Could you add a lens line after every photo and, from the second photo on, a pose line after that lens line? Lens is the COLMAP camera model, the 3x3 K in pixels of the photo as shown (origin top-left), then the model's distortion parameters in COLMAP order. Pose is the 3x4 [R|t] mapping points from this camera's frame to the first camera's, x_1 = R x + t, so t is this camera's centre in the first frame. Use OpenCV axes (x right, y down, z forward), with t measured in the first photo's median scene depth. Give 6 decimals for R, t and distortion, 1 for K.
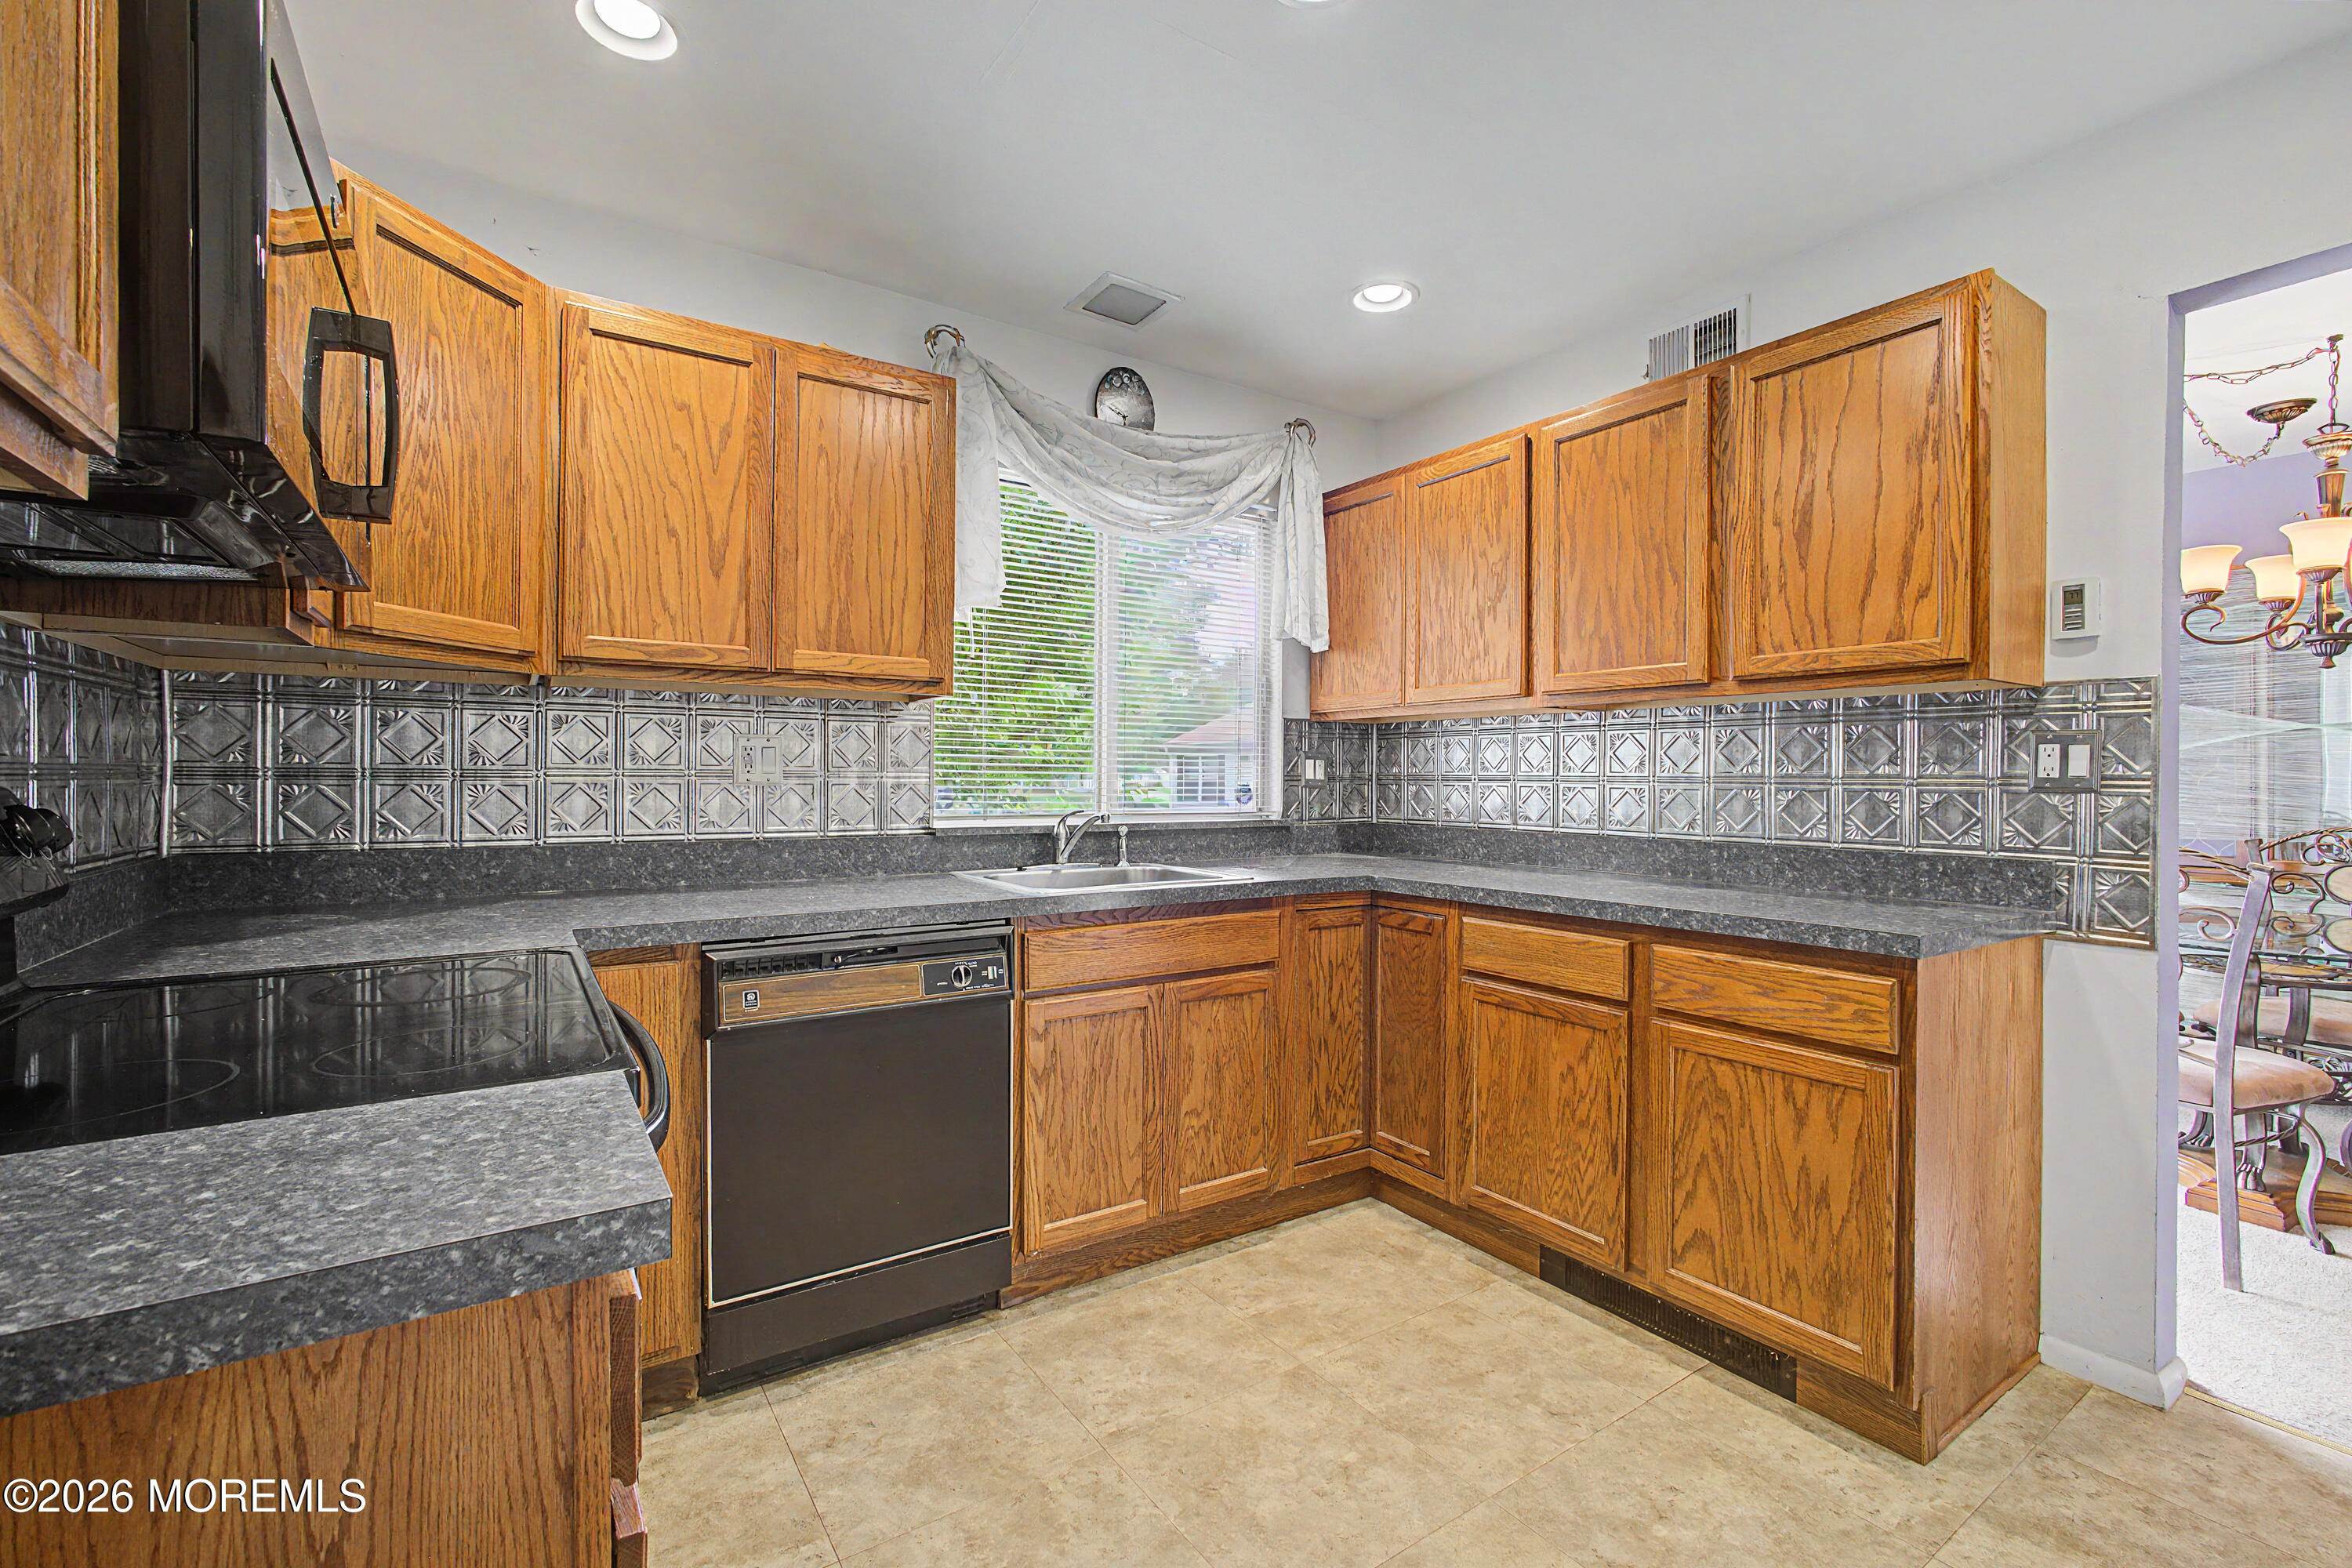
lens RADIAL K [[1022.1, 0, 1169.2], [0, 1022.1, 781.1], [0, 0, 1]] dist [0.000437, 0.000395]
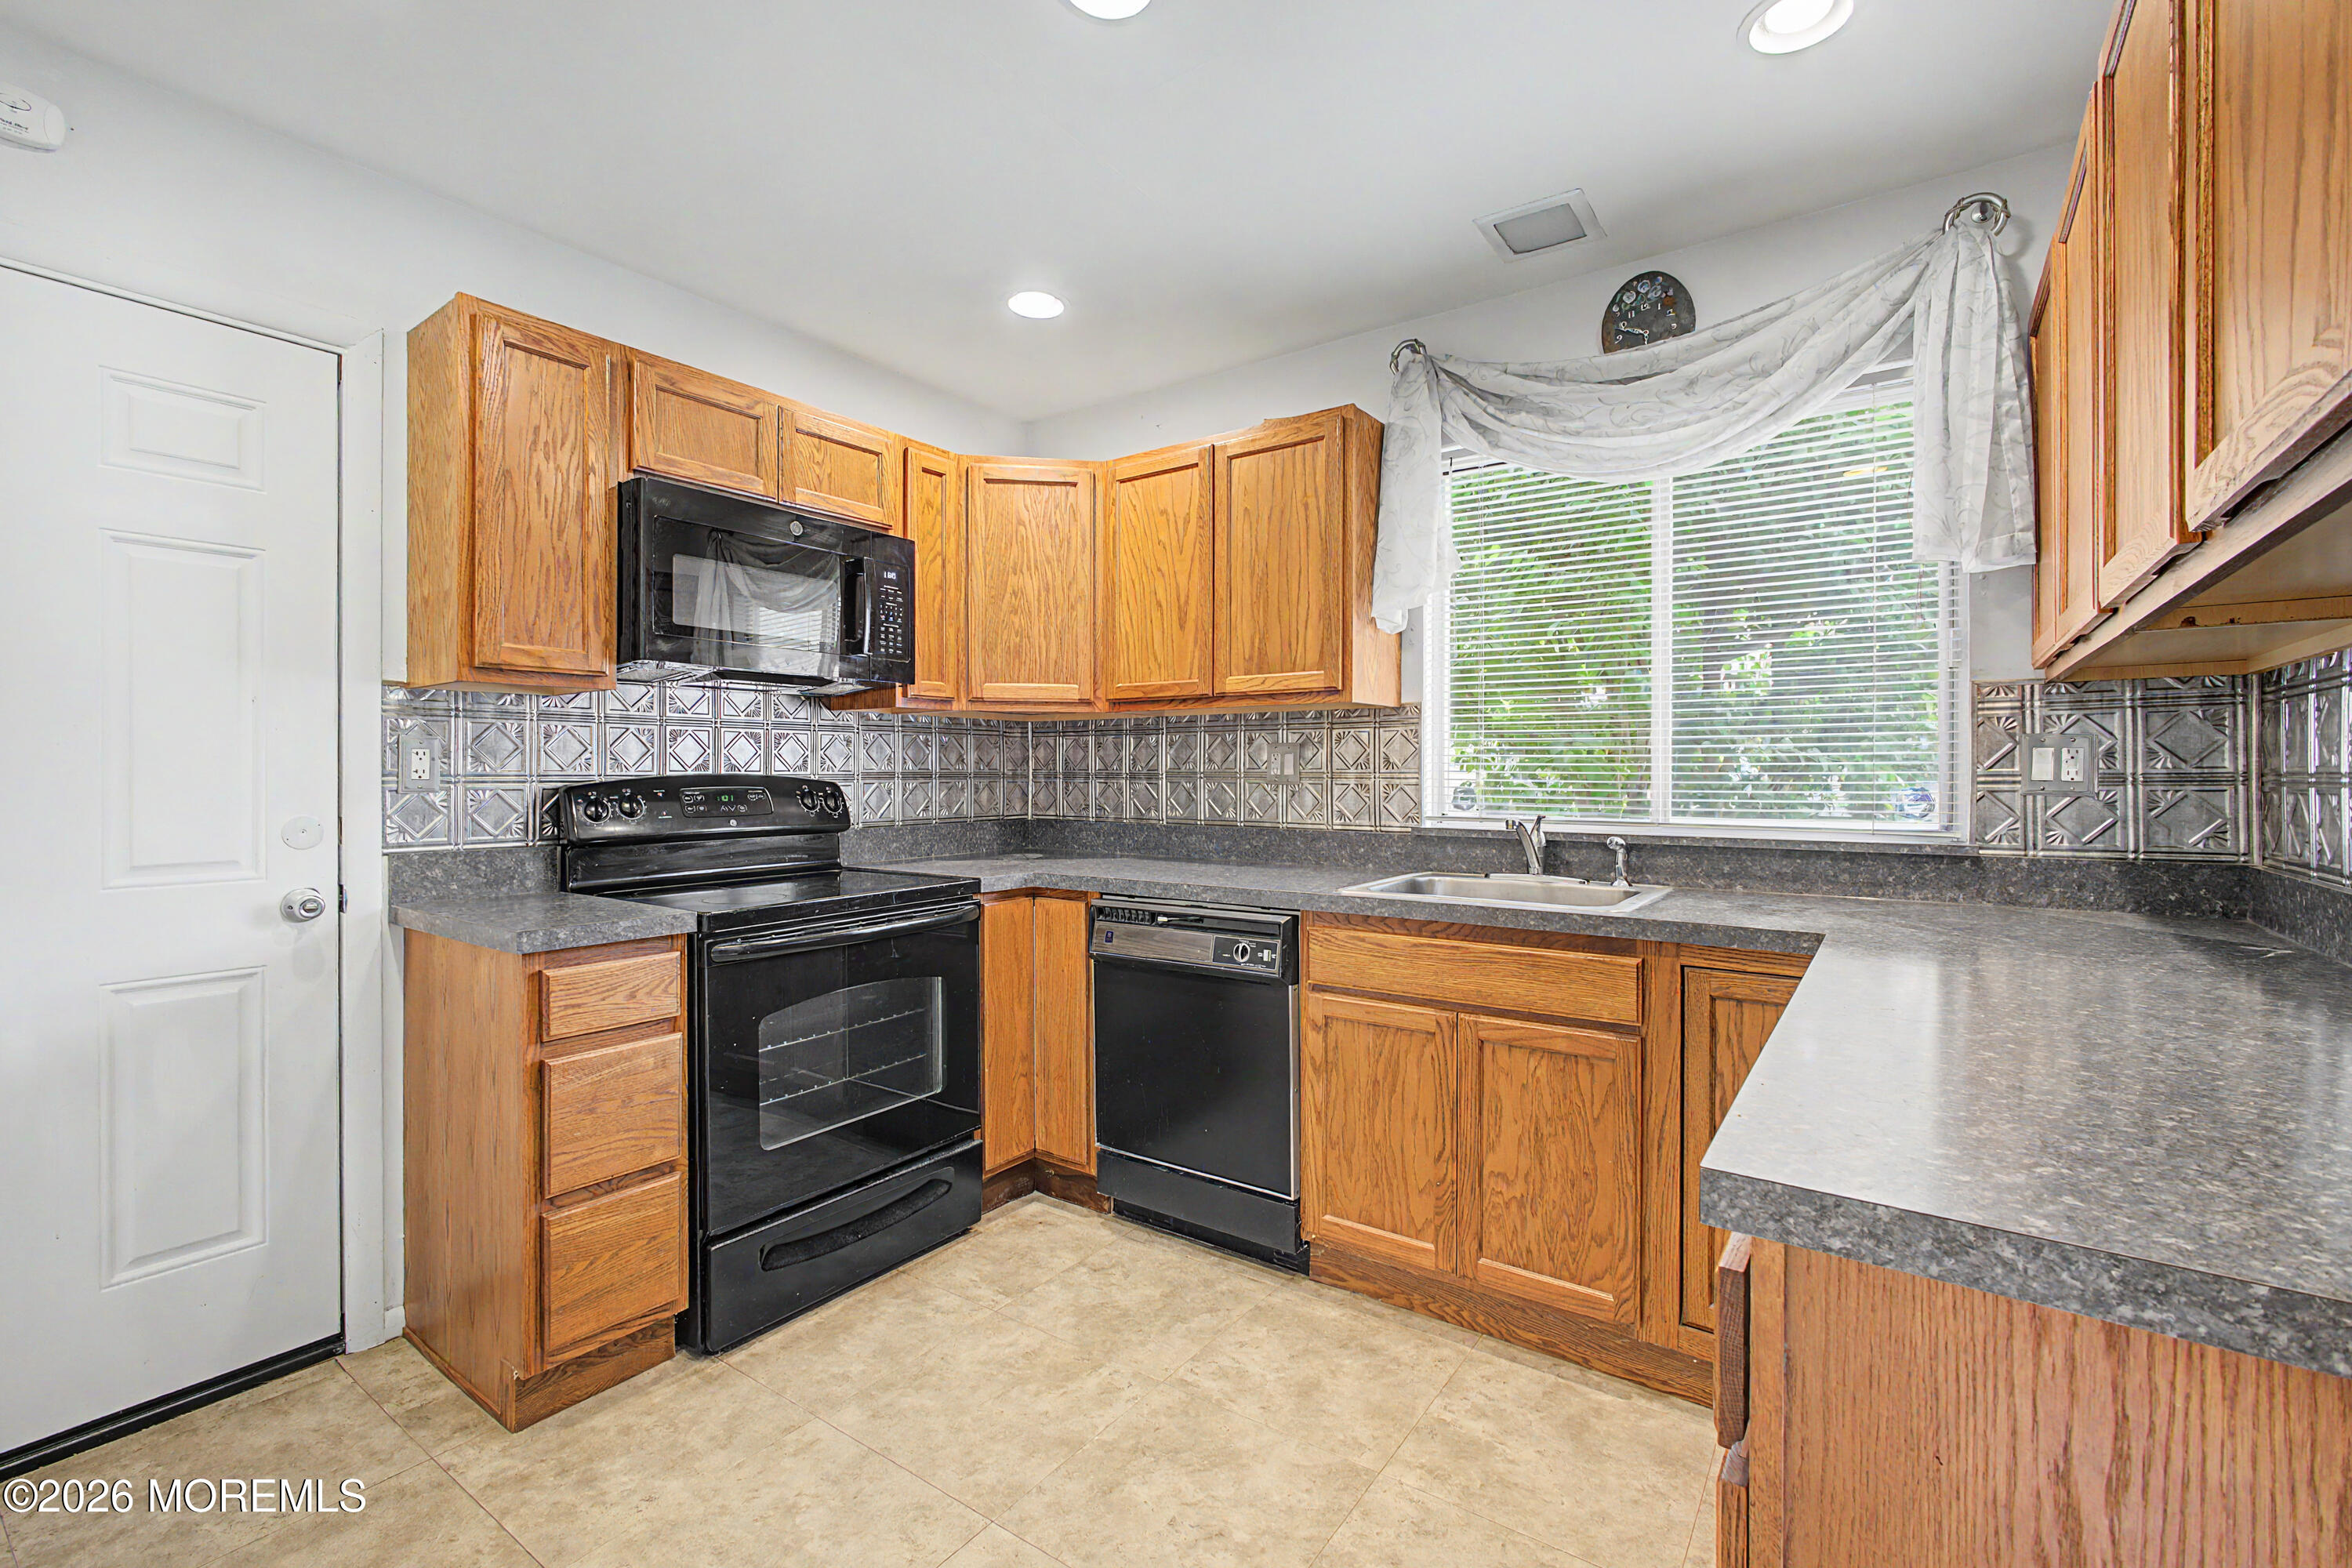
lens RADIAL K [[1032.2, 0, 1190.3], [0, 1032.2, 776.3], [0, 0, 1]] dist [-0.005354, 0.000742]
pose [[0.352657, -0.003504, -0.935746, 0.801521], [-0.002817, 0.999984, -0.004806, -0.000167], [0.935748, 0.004331, 0.352641, 0.506756]]
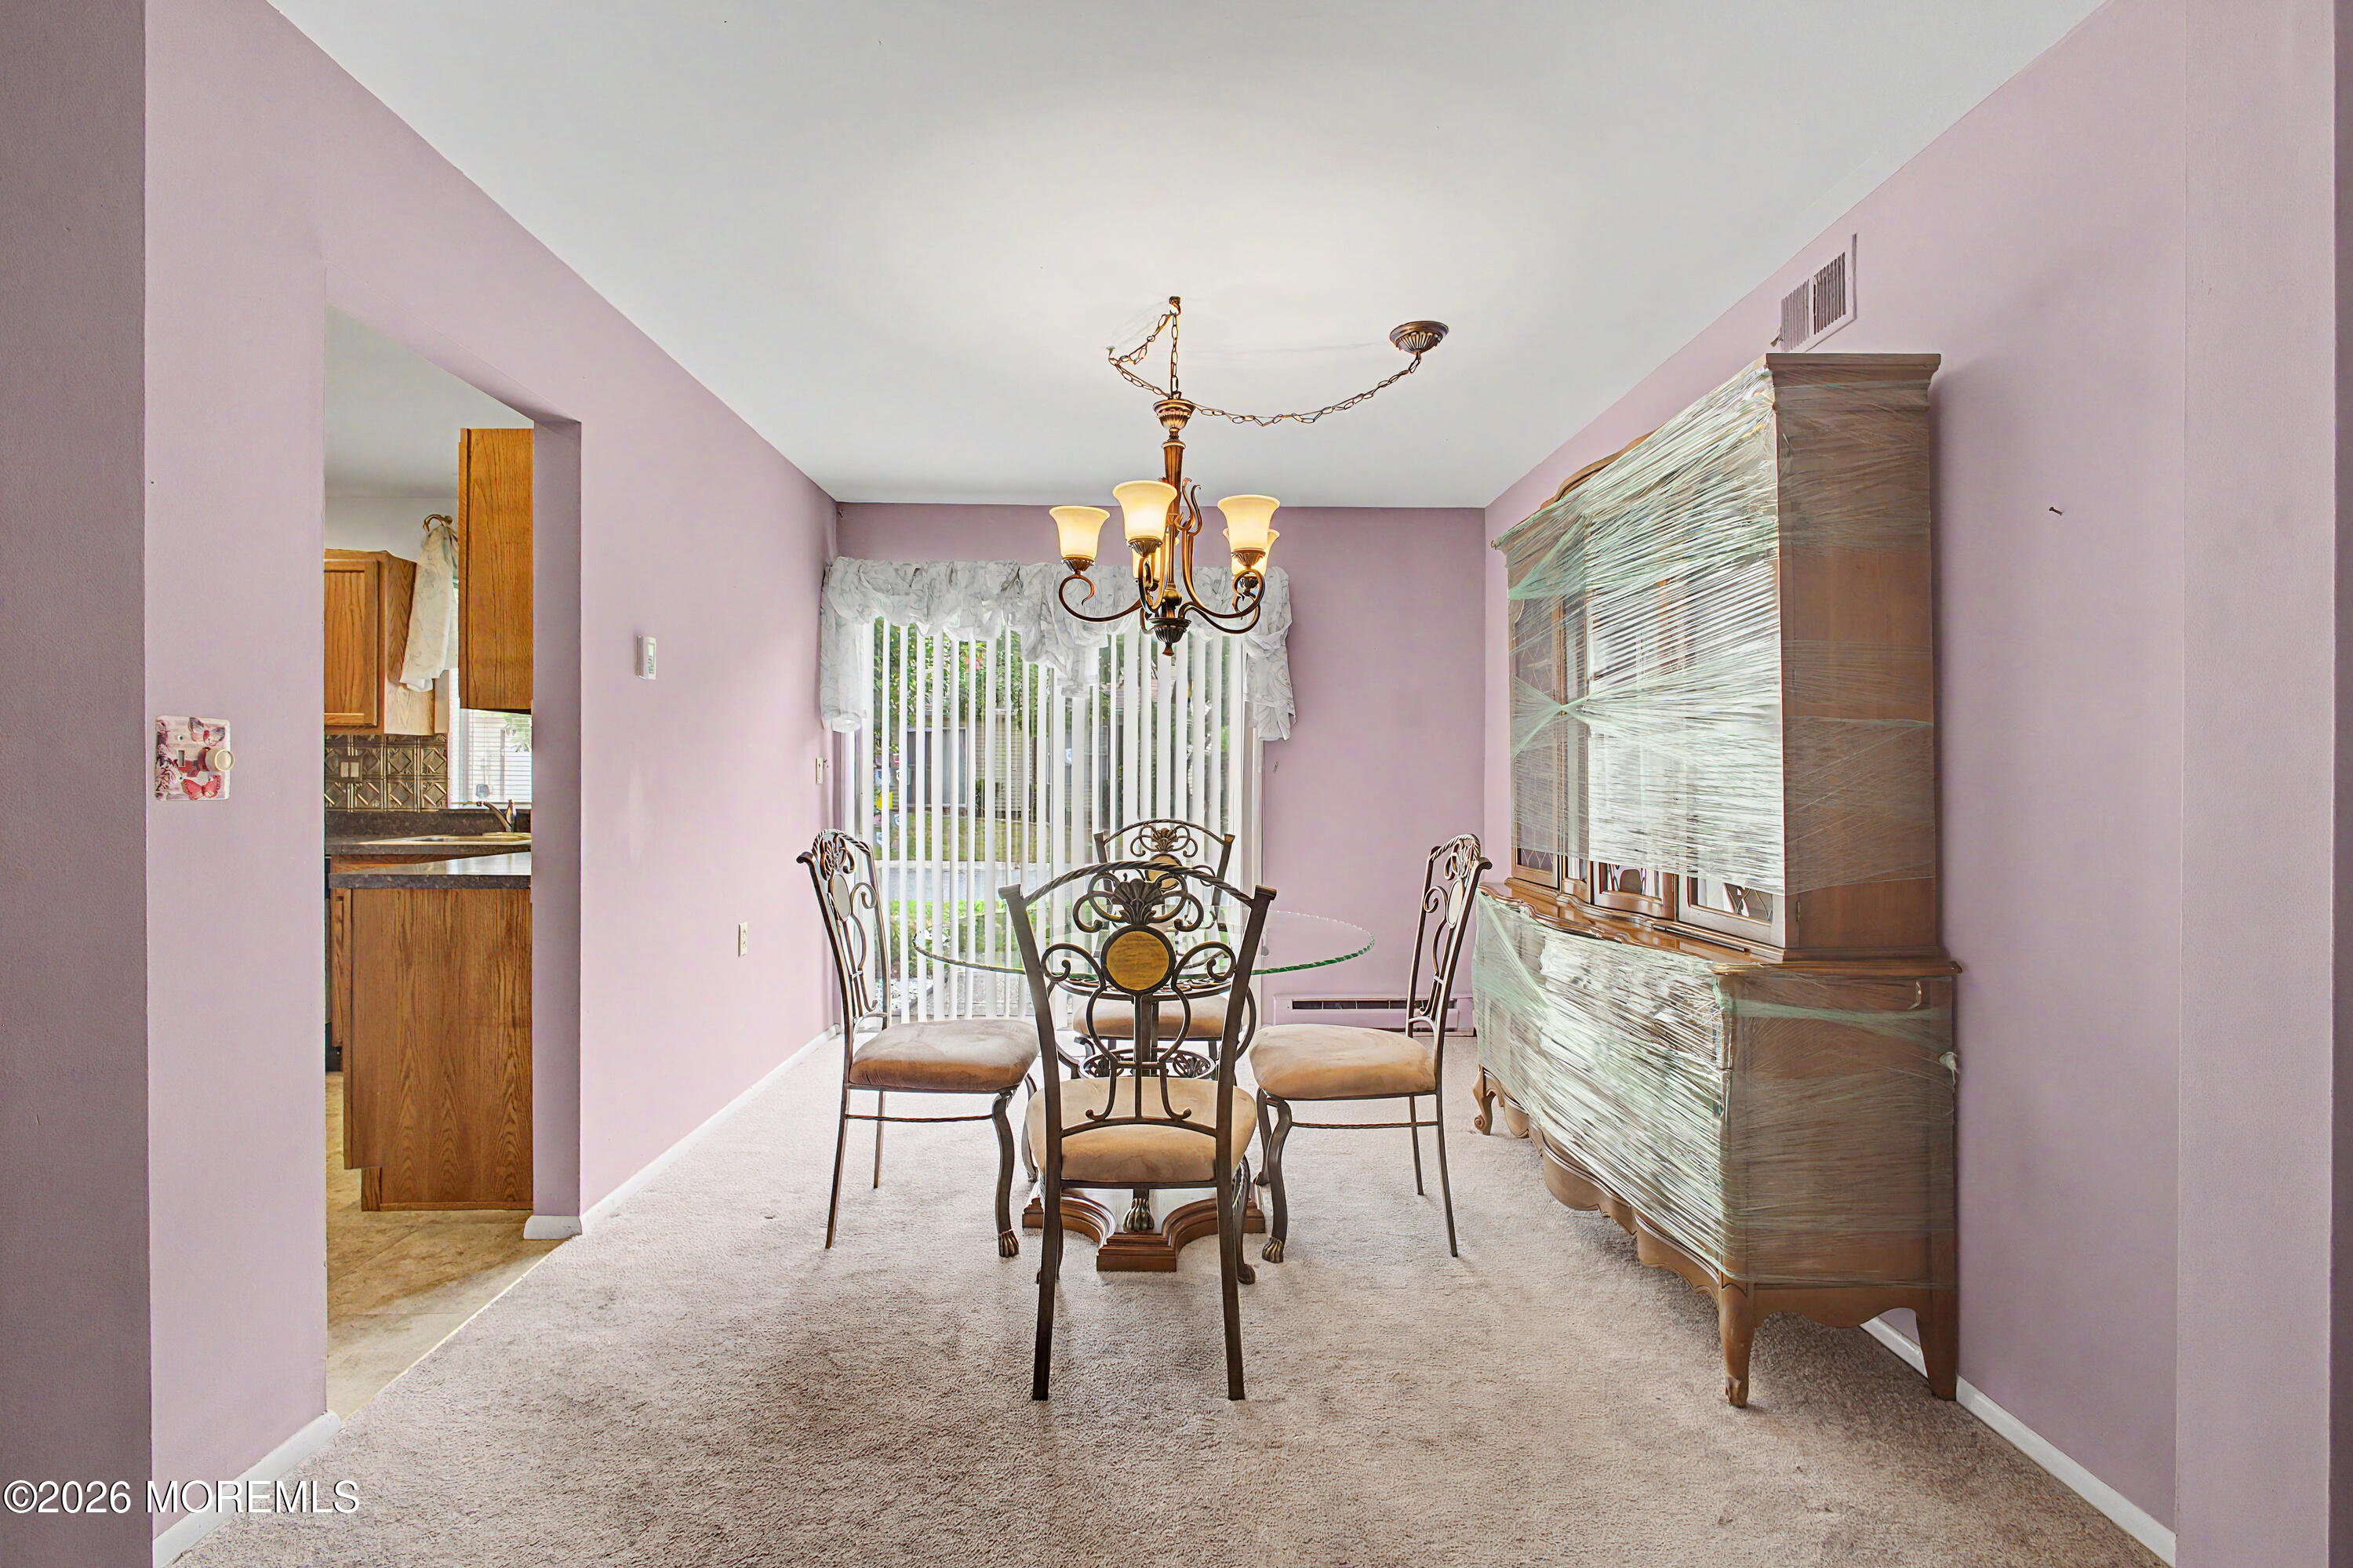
lens RADIAL K [[1043.6, 0, 1185.1], [0, 1043.6, 783.6], [0, 0, 1]] dist [-0.001643, 0.000479]
pose [[0.834476, -0.002311, -0.551039, 2.124246], [-0.002634, 0.999963, -0.008181, 0.017791], [0.551037, 0.008278, 0.834439, 0.279916]]
